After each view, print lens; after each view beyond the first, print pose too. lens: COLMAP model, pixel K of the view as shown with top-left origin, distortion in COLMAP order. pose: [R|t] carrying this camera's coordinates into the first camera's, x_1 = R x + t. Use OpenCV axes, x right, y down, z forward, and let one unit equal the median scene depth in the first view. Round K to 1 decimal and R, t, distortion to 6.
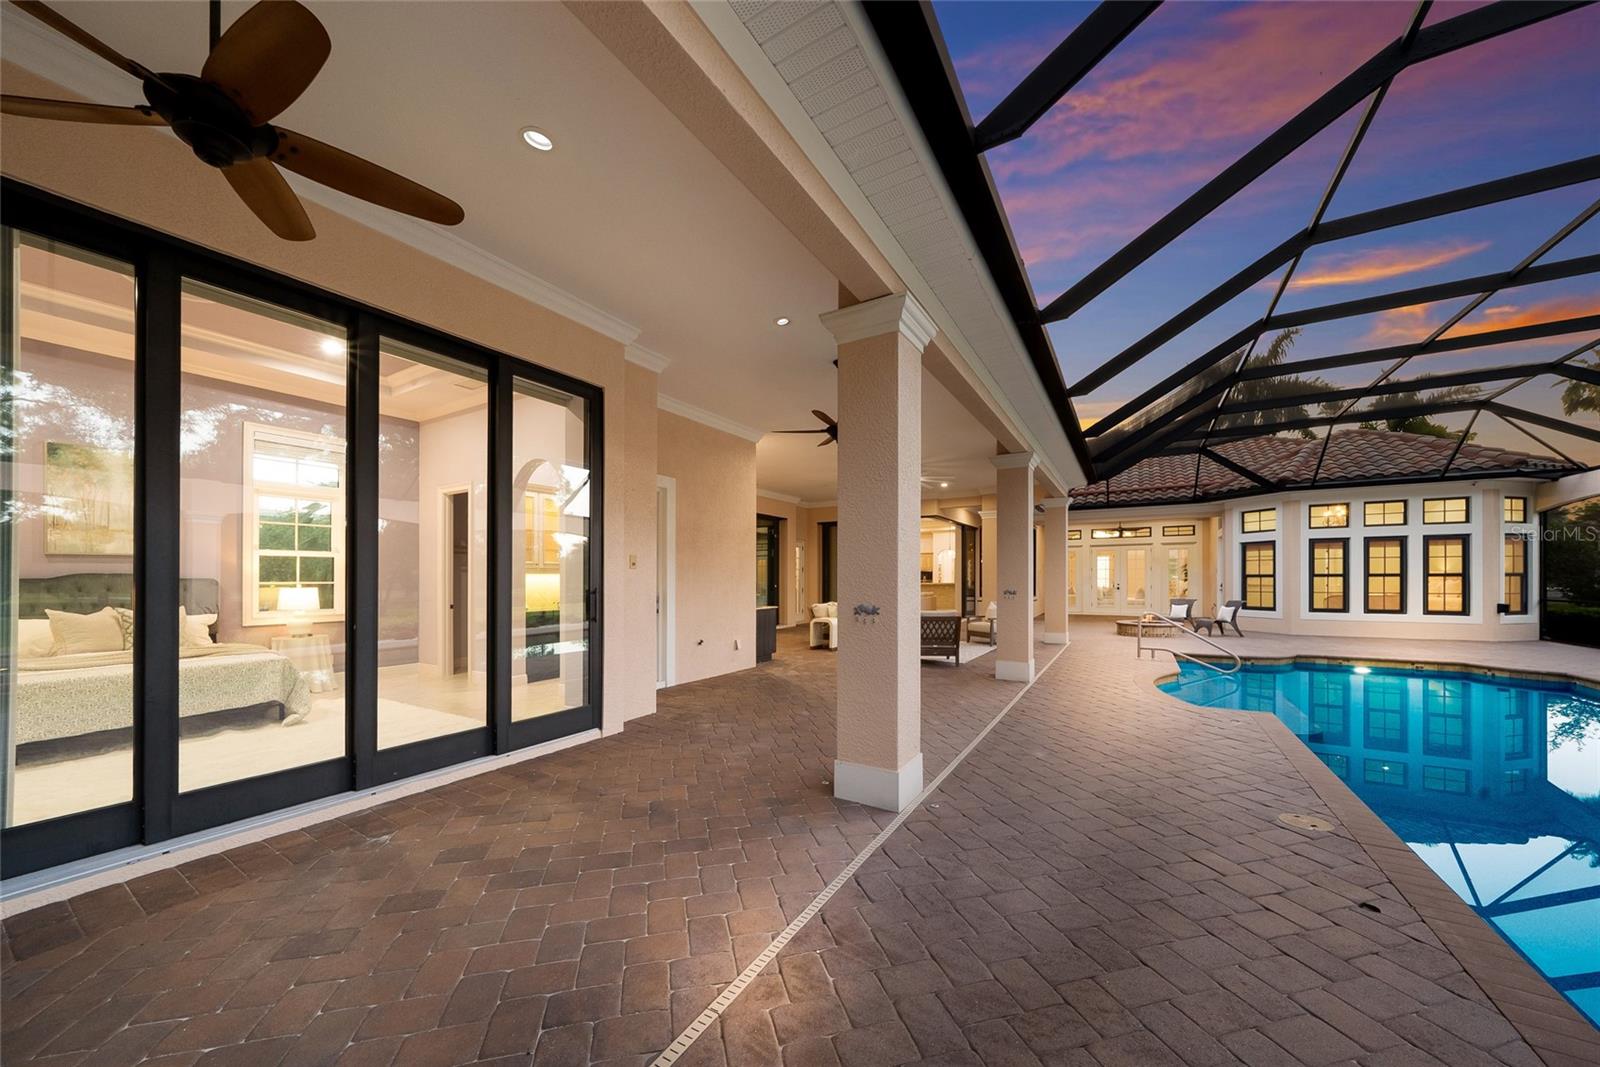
lens RADIAL K [[563.3, 0, 797.9], [0, 563.3, 575.1], [0, 0, 1]] dist [-0.001670, -0.000121]
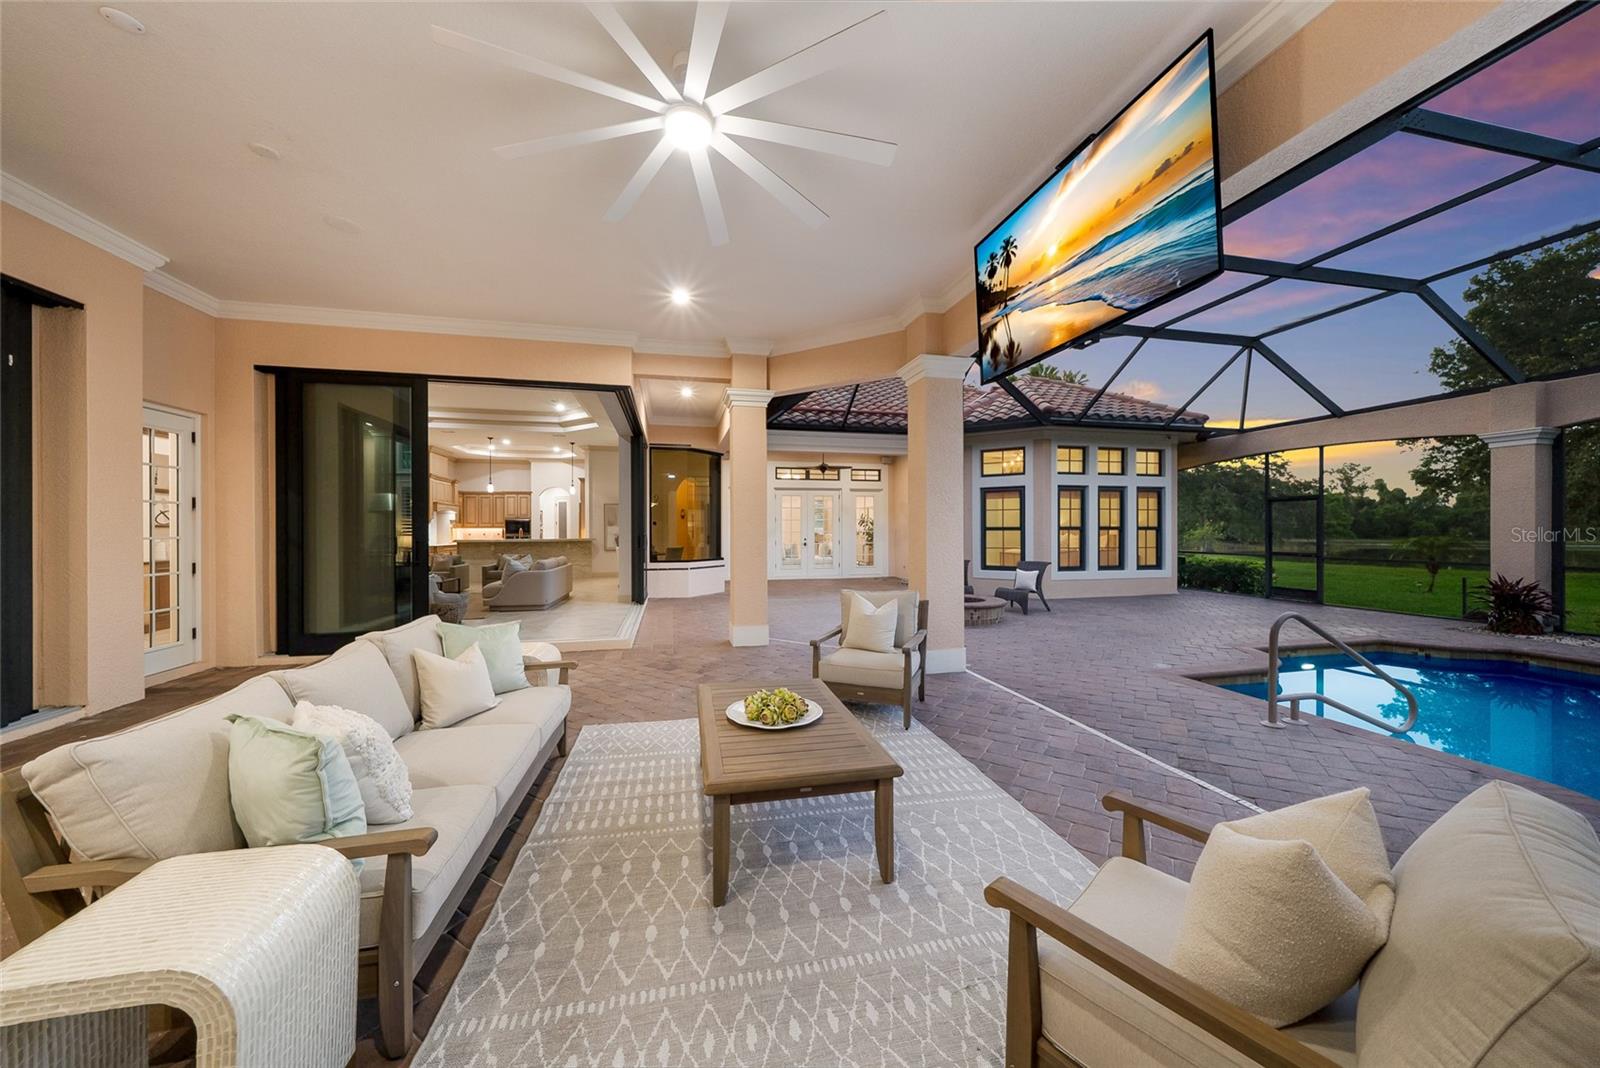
lens RADIAL K [[544.3, 0, 800.0], [0, 544.3, 534.0], [0, 0, 1]] dist [-0.000917, -0.000076]
pose [[0.718724, -0.003408, 0.695287, 0.055421], [-0.004292, 0.999947, 0.009337, 0.003374], [-0.695282, -0.009695, 0.718672, 0.707616]]
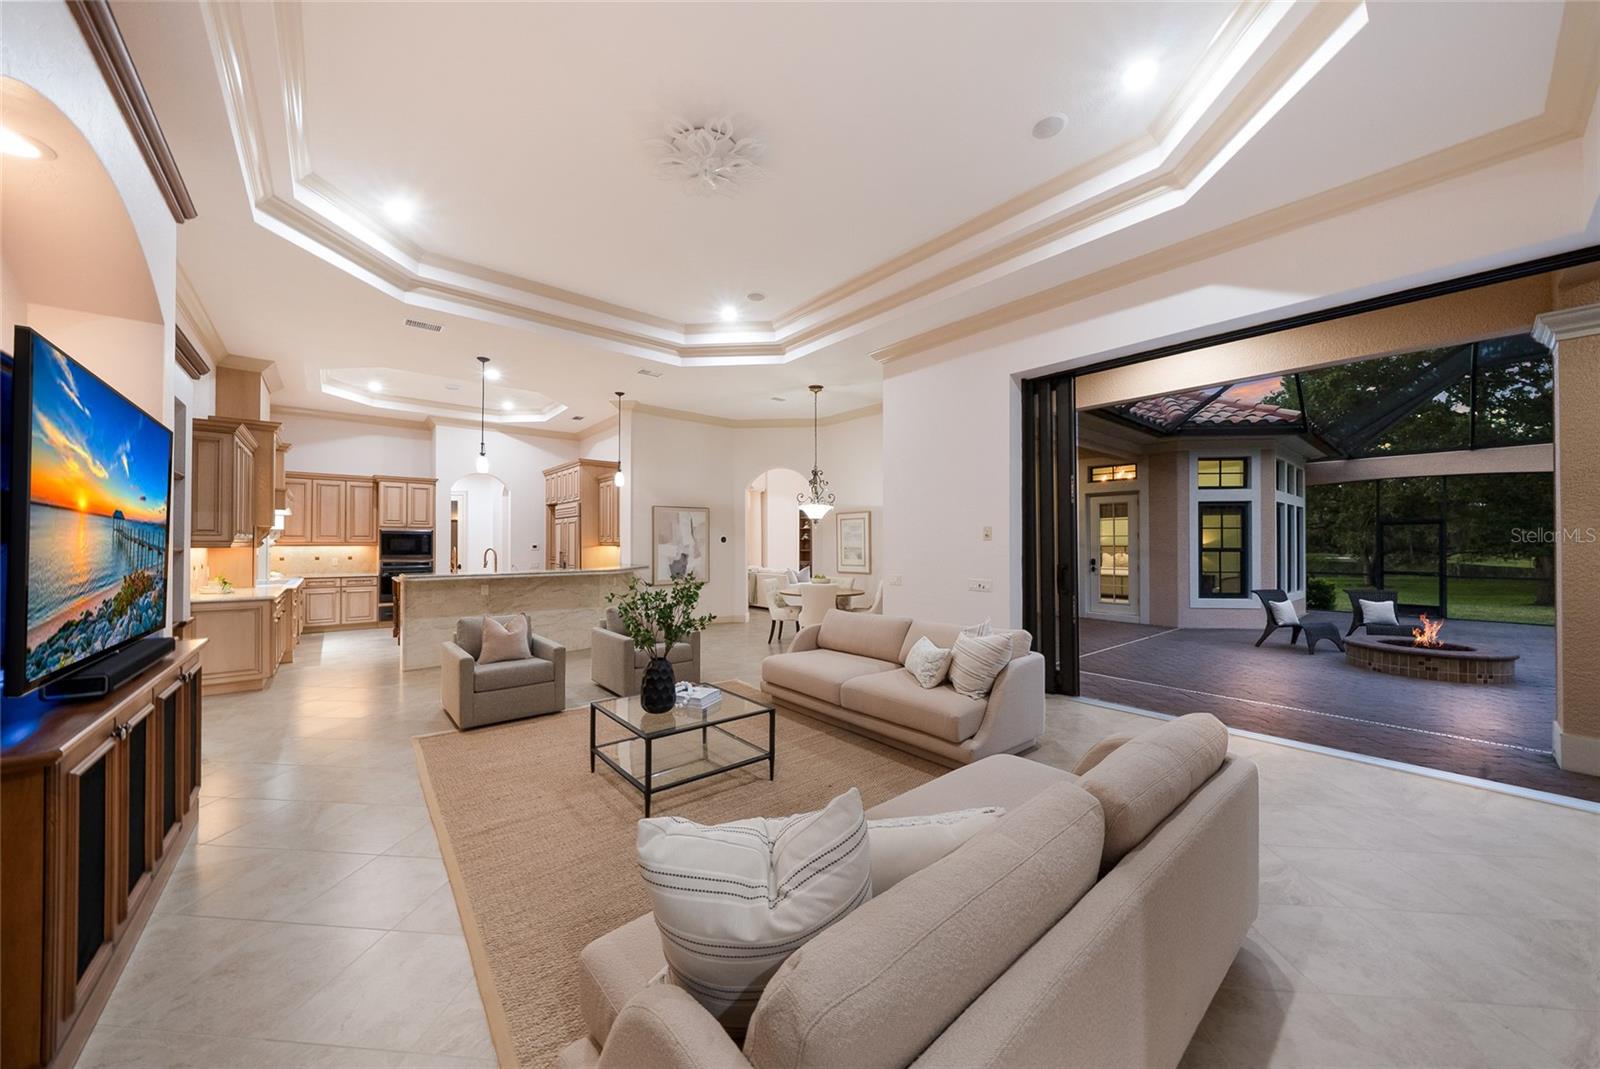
lens RADIAL K [[548.2, 0, 800.0], [0, 548.2, 534.5], [0, 0, 1]] dist [-0.001952, -0.000023]
pose [[0.329158, 0.015972, 0.944140, -0.016388], [-0.007900, 0.999869, -0.014160, -0.004714], [-0.944242, -0.002798, 0.329241, 1.431516]]
